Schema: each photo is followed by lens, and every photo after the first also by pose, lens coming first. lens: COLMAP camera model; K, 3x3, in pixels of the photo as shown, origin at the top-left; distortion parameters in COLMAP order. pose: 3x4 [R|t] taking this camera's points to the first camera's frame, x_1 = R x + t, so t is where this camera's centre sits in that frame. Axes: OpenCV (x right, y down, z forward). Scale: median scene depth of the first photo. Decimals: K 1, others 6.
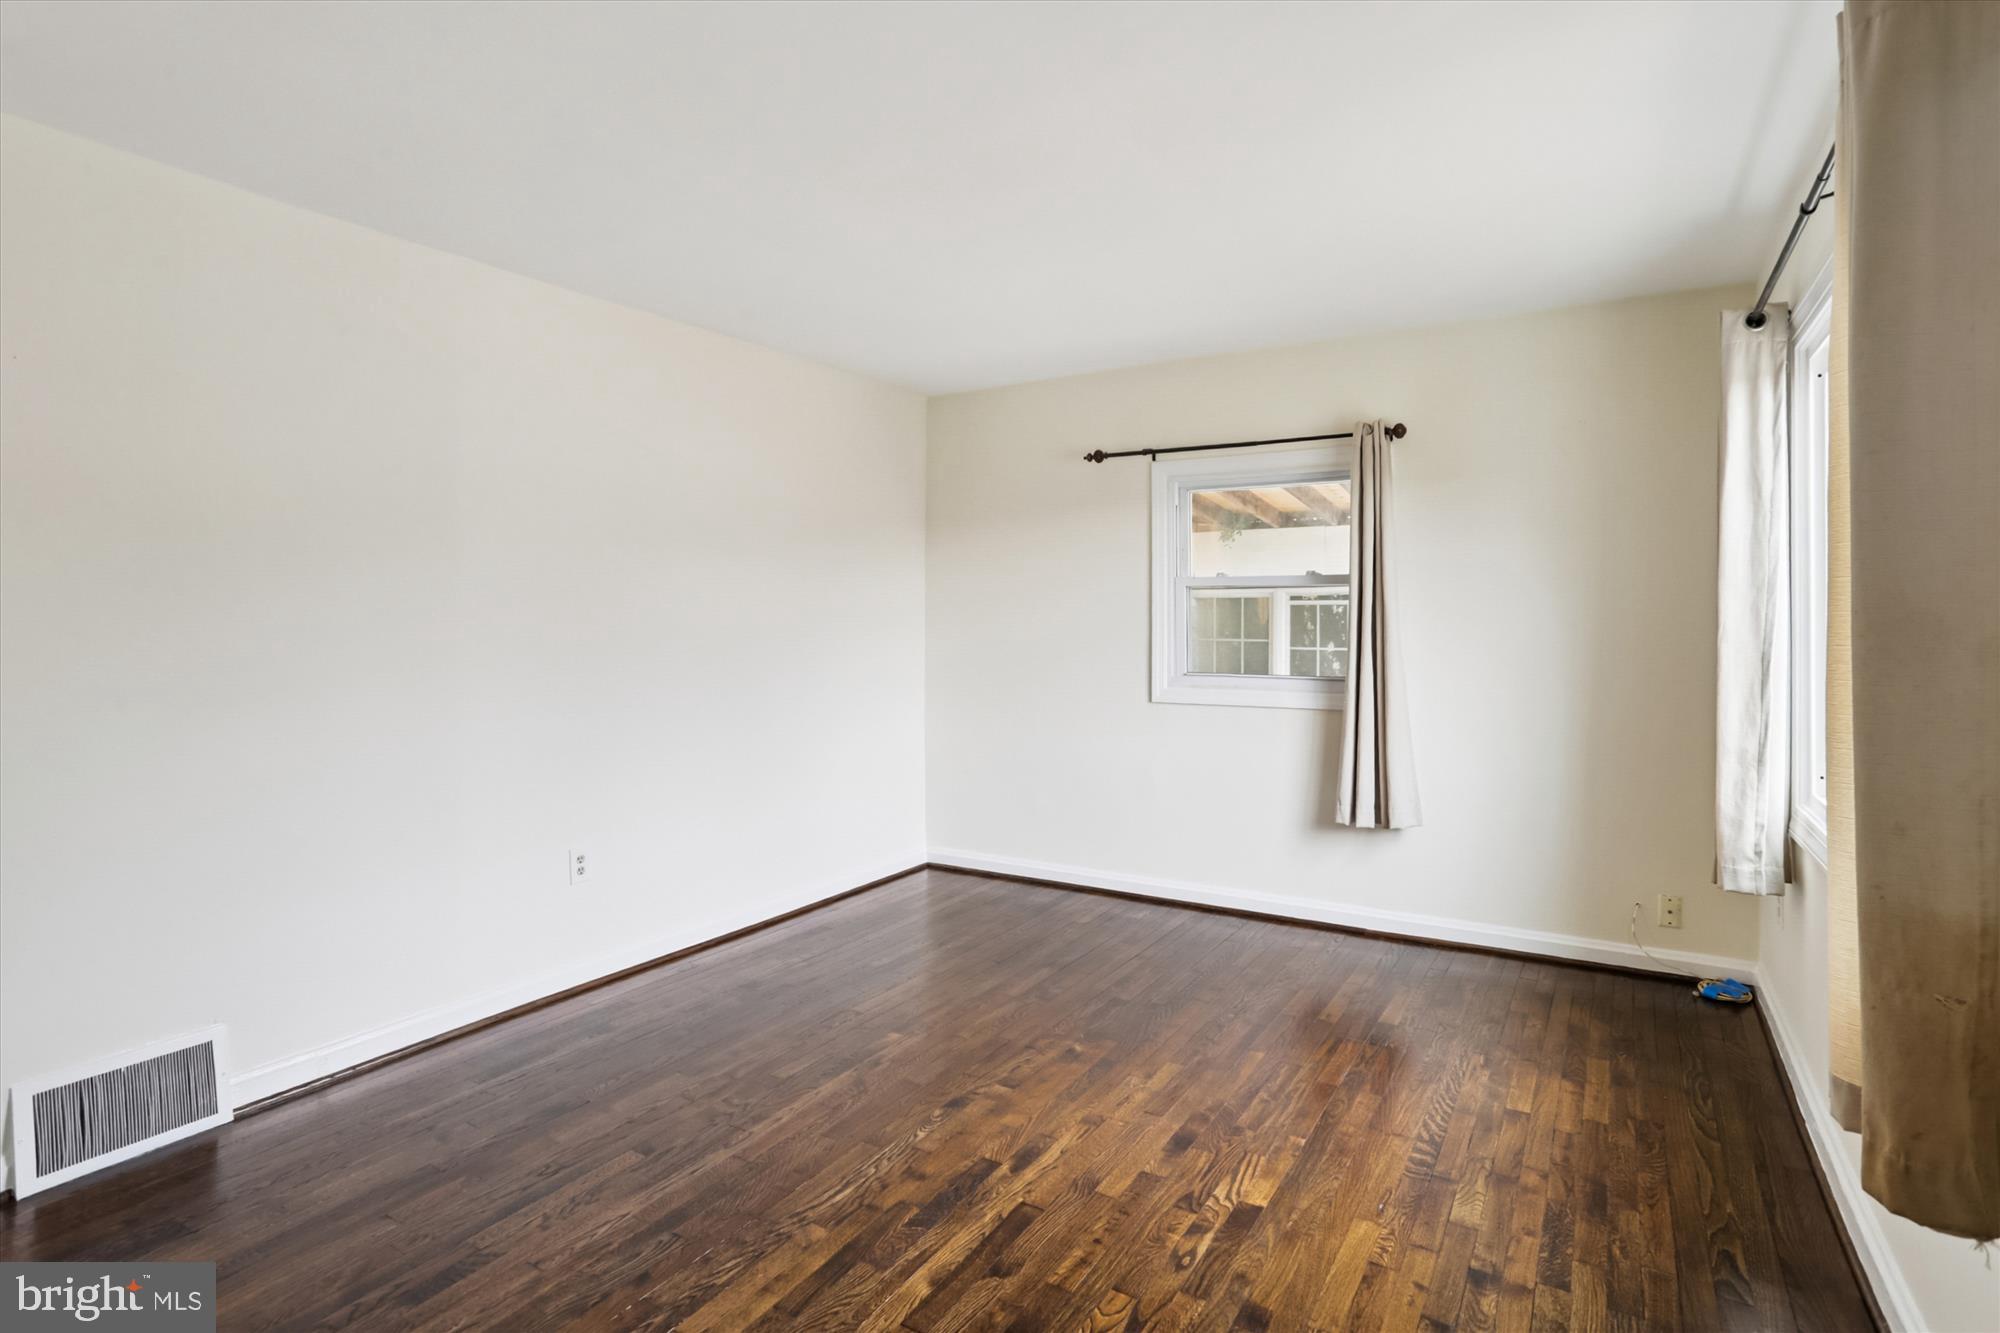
lens RADIAL K [[996.8, 0, 1034.3], [0, 996.8, 625.5], [0, 0, 1]] dist [-0.019876, 0.001481]
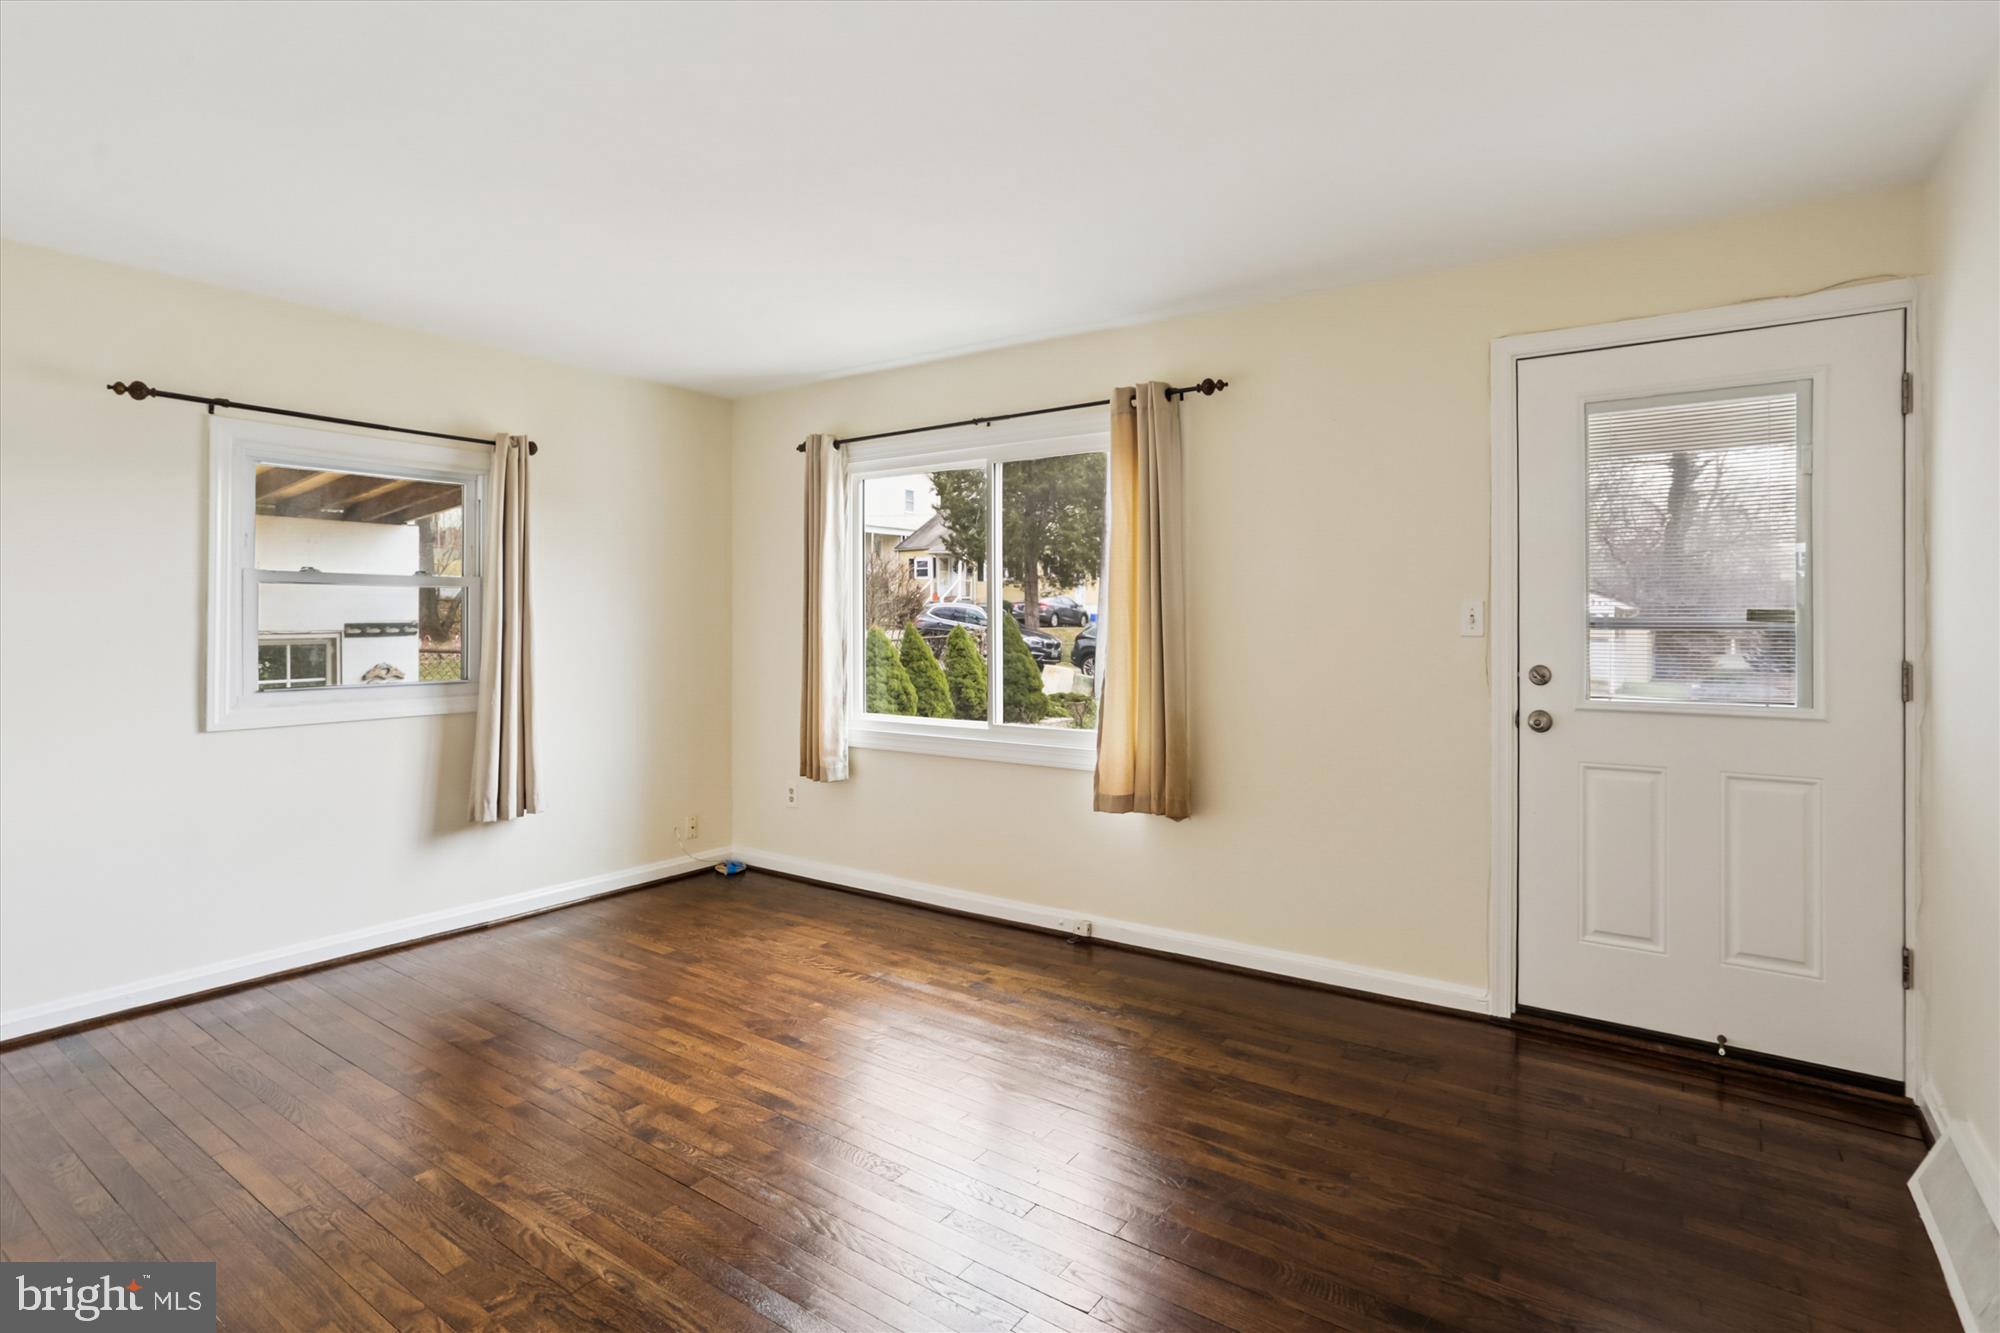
lens RADIAL K [[996.8, 0, 996.6], [0, 996.8, 616.3], [0, 0, 1]] dist [-0.019876, 0.001481]
pose [[0.087770, 0.003258, 0.996135, -0.853134], [0.009179, 0.999950, -0.004080, -0.003210], [-0.996098, 0.009502, 0.087736, 0.503334]]
